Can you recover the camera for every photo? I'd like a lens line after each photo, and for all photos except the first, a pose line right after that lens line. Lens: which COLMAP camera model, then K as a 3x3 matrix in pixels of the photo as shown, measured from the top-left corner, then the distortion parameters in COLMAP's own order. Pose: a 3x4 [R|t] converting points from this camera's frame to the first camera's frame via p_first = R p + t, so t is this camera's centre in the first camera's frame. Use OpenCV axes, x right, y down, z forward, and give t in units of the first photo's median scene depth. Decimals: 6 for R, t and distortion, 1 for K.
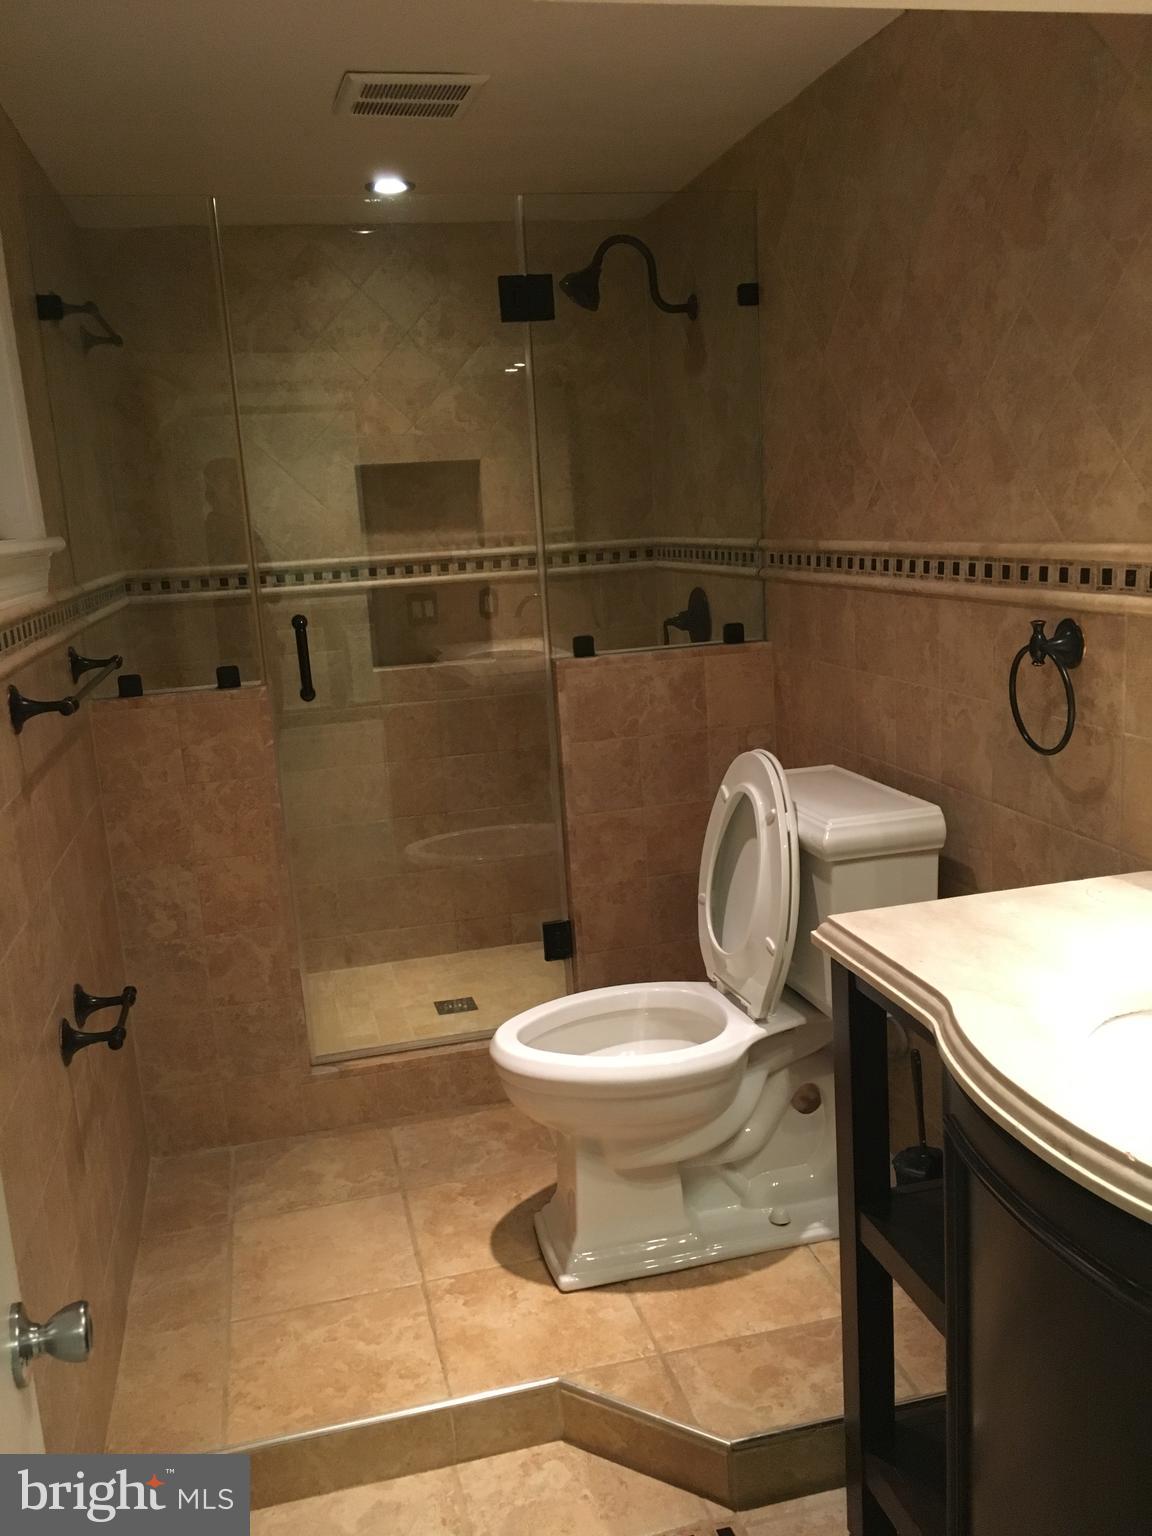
lens RADIAL K [[1328.6, 0, 575.2], [0, 1328.6, 771.1], [0, 0, 1]] dist [0.059409, -0.056954]
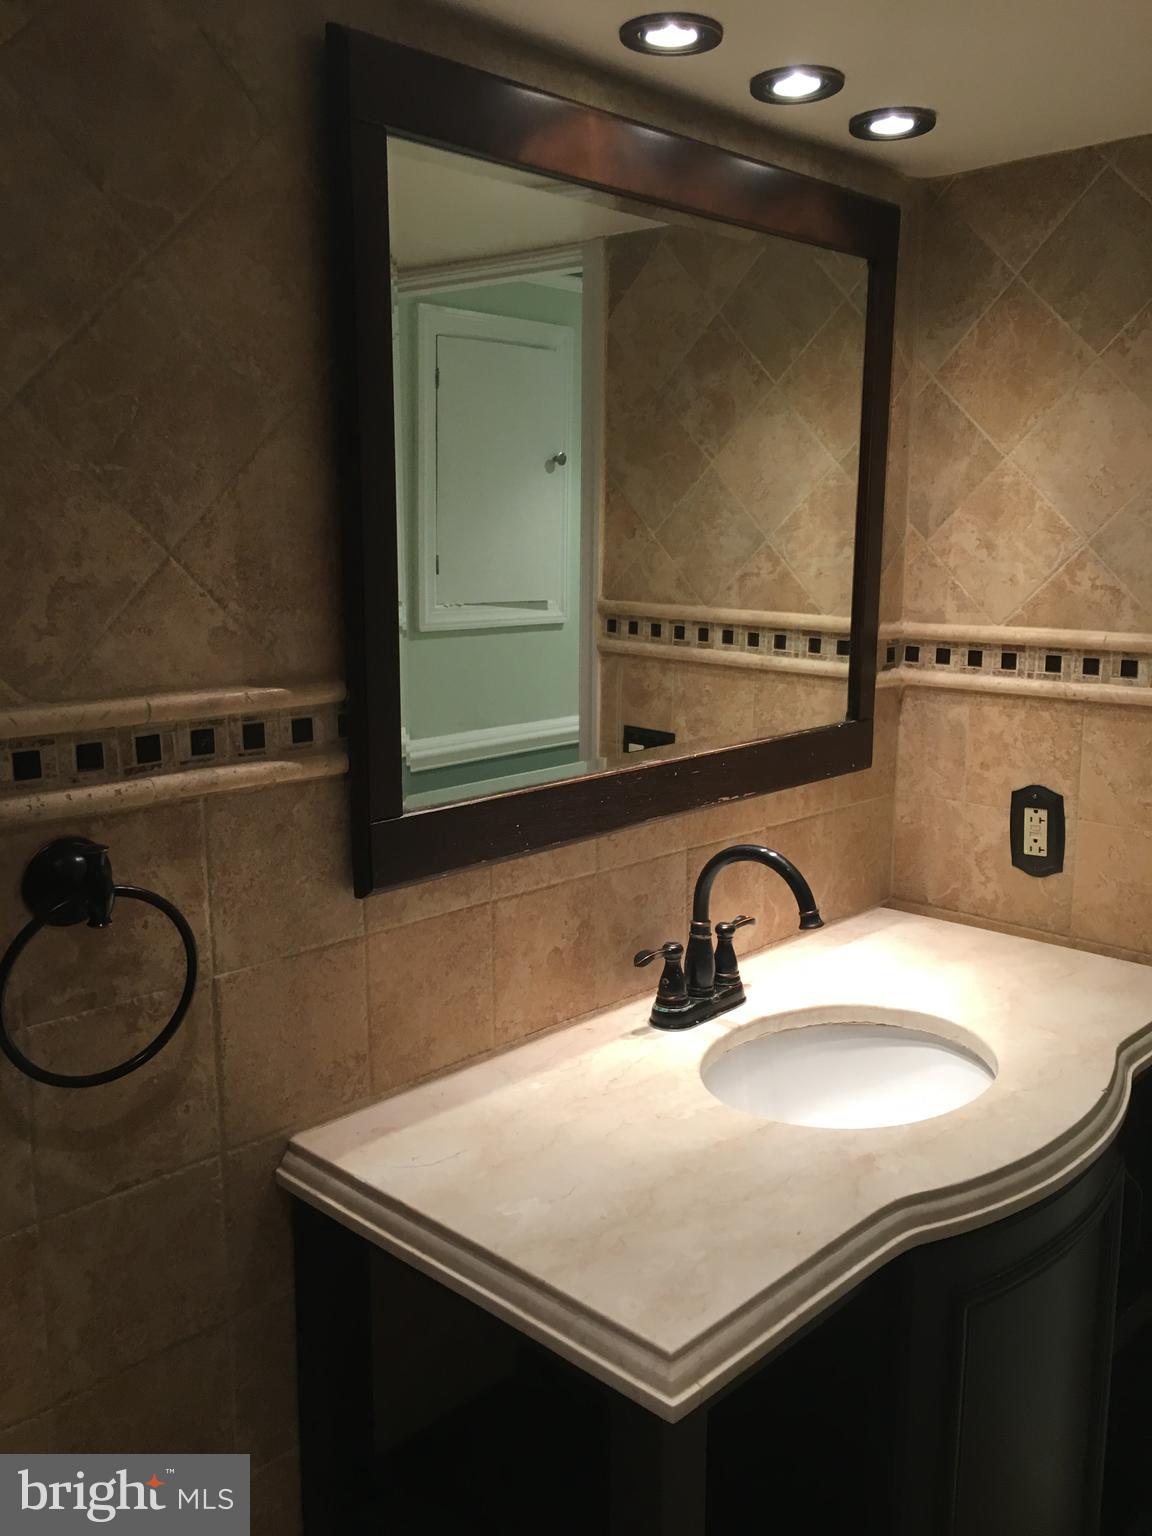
lens RADIAL K [[1328.6, 0, 571.5], [0, 1328.6, 765.1], [0, 0, 1]] dist [0.059409, -0.056954]
pose [[-0.535672, -0.084598, 0.840178, -0.213720], [0.198289, 0.954546, 0.222537, -0.232598], [-0.820815, 0.285805, -0.494549, 1.134035]]
